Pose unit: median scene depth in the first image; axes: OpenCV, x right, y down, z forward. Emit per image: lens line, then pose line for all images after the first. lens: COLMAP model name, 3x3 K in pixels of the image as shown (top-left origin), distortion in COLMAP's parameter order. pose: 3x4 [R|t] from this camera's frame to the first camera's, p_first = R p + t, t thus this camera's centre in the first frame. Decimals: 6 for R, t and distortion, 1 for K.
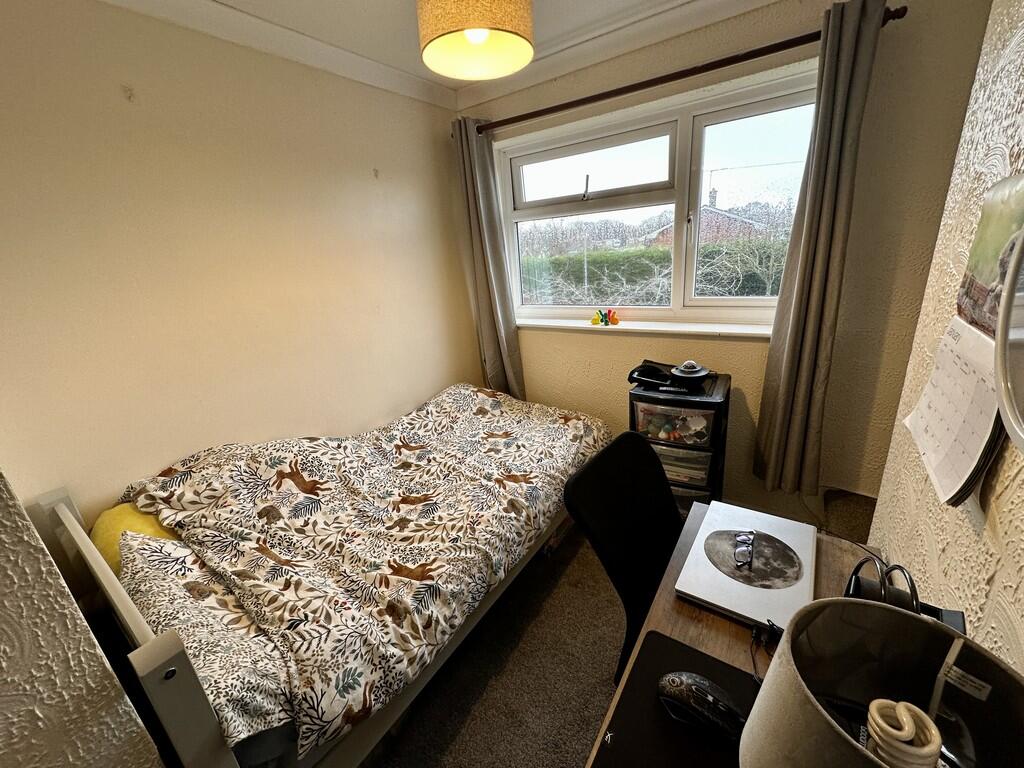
lens RADIAL K [[405.8, 0, 513.2], [0, 405.8, 380.7], [0, 0, 1]] dist [-0.002331, 0.000280]
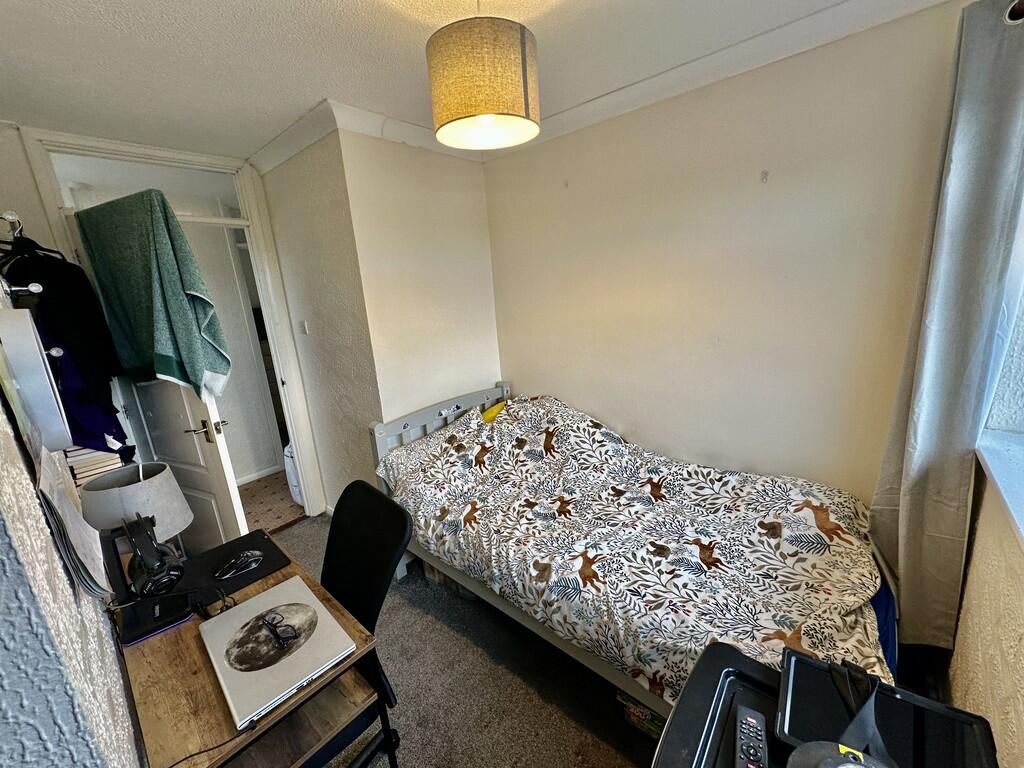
lens RADIAL K [[405.8, 0, 514.4], [0, 405.8, 381.6], [0, 0, 1]] dist [-0.002331, 0.000280]
pose [[-0.111711, 0.324319, -0.939328, 0.683748], [-0.235631, 0.909643, 0.342093, -0.359038], [0.965401, 0.259550, -0.025197, 0.771751]]
